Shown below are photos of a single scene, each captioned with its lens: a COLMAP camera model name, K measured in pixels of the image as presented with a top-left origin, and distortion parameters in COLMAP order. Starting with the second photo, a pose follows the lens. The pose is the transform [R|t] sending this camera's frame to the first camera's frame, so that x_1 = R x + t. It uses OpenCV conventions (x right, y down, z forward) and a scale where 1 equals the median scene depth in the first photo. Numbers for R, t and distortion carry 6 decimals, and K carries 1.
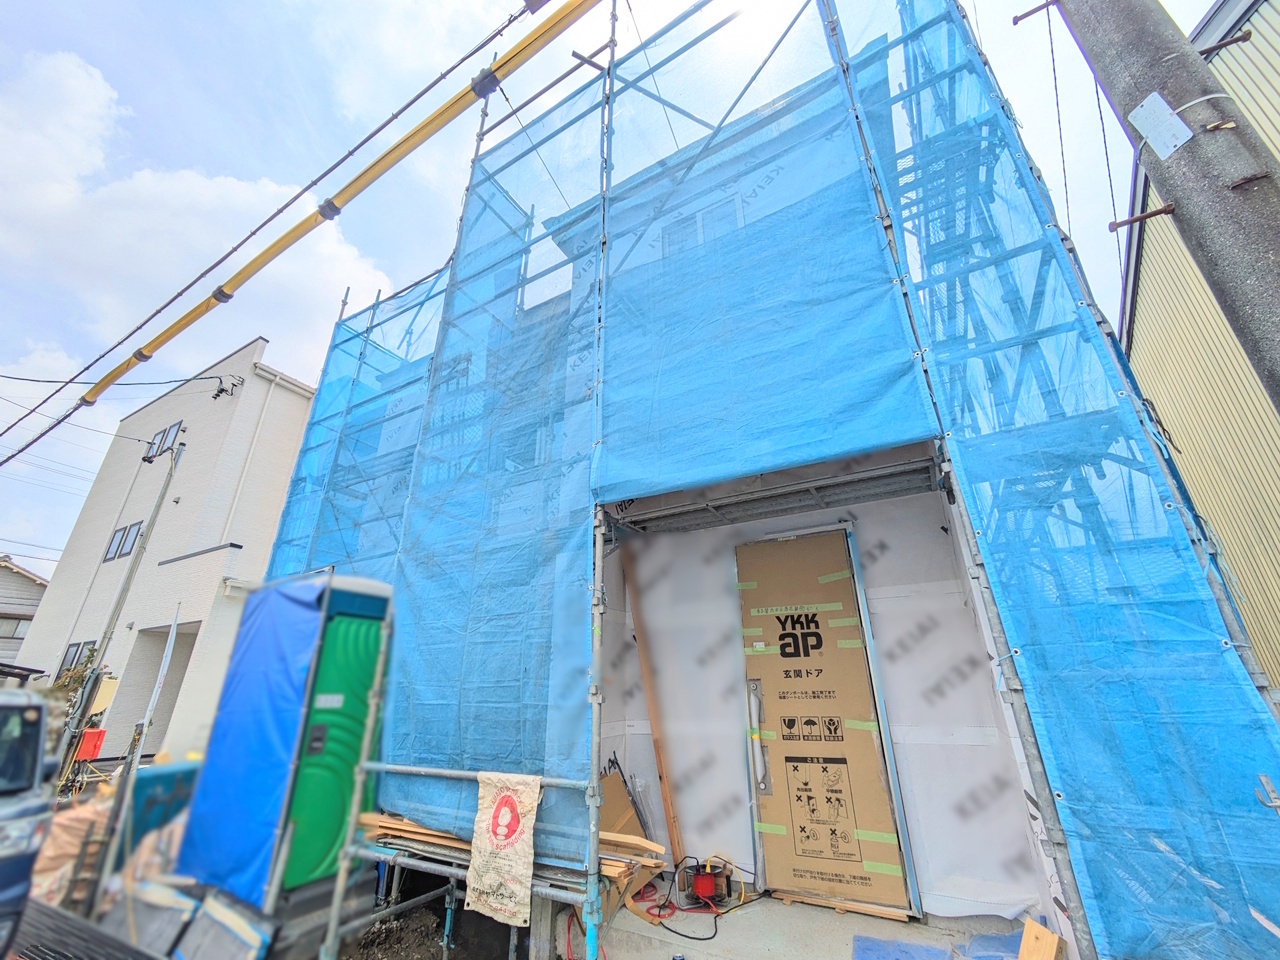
lens RADIAL K [[506.1, 0, 640.0], [0, 506.1, 480.0], [0, 0, 1]] dist [-0.002600, 0.003248]
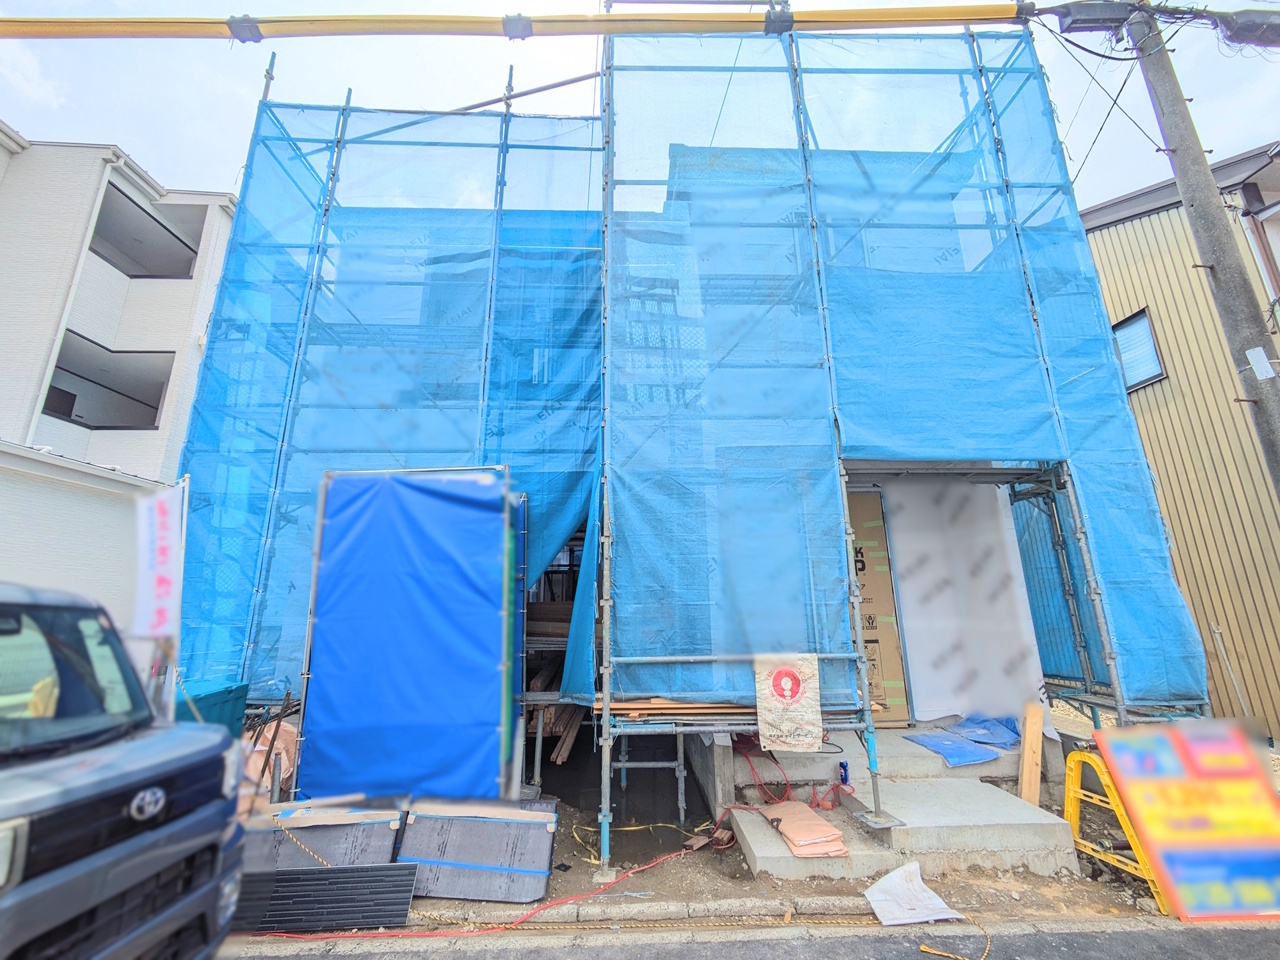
lens RADIAL K [[502.8, 0, 640.0], [0, 502.8, 480.0], [0, 0, 1]] dist [0.000163, 0.000154]
pose [[0.851897, 0.128848, 0.507613, -1.151914], [-0.200641, 0.975606, 0.089085, 0.090752], [-0.483752, -0.177739, 0.856968, 0.132279]]
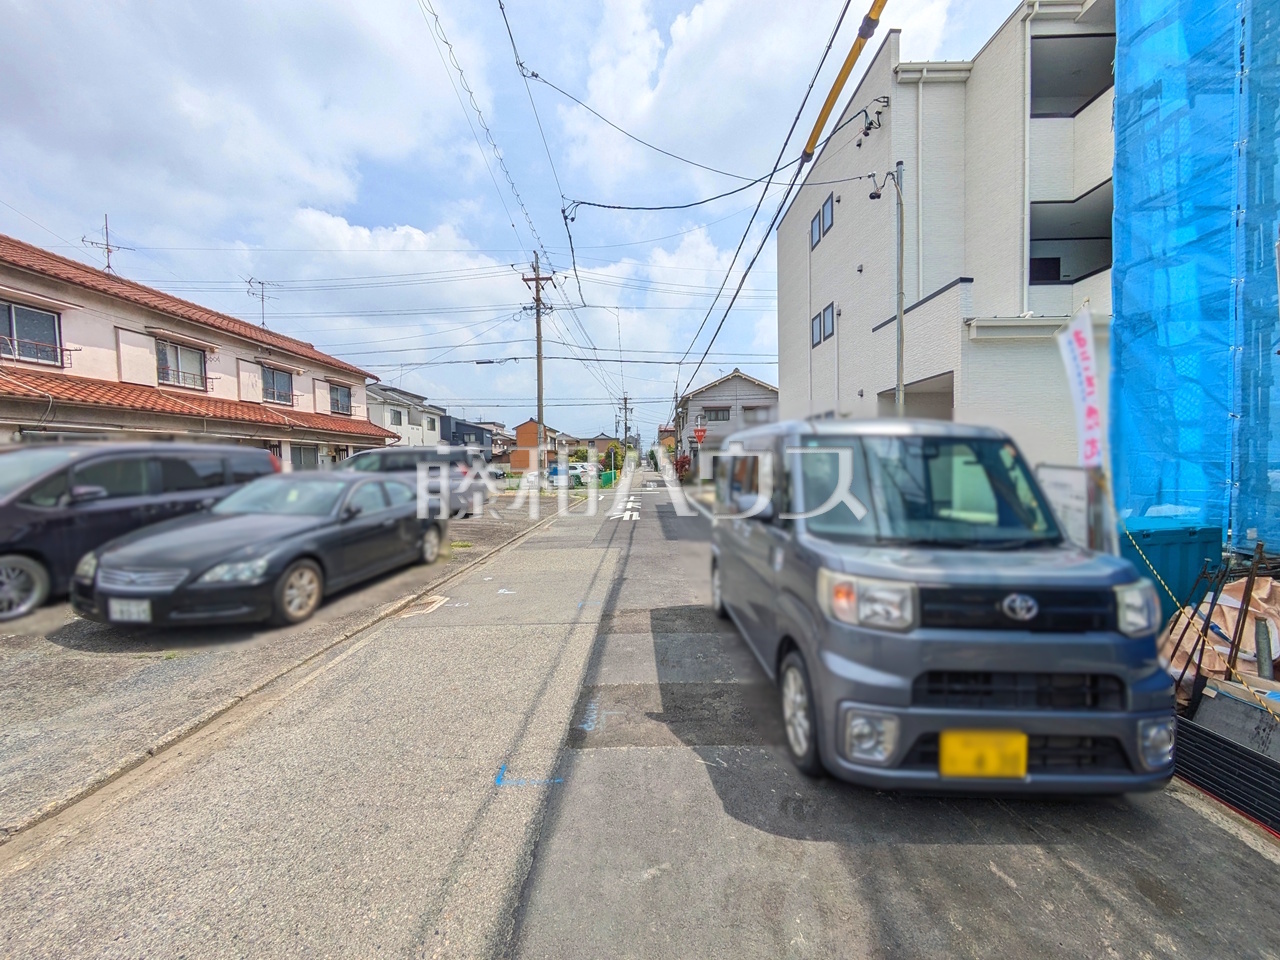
lens RADIAL K [[508.5, 0, 640.0], [0, 508.5, 480.0], [0, 0, 1]] dist [-0.001173, -0.000215]
pose [[0.485429, 0.027232, -0.873852, -0.971933], [0.349351, 0.910208, 0.222431, 0.171366], [0.801444, -0.413255, 0.432328, 0.252385]]
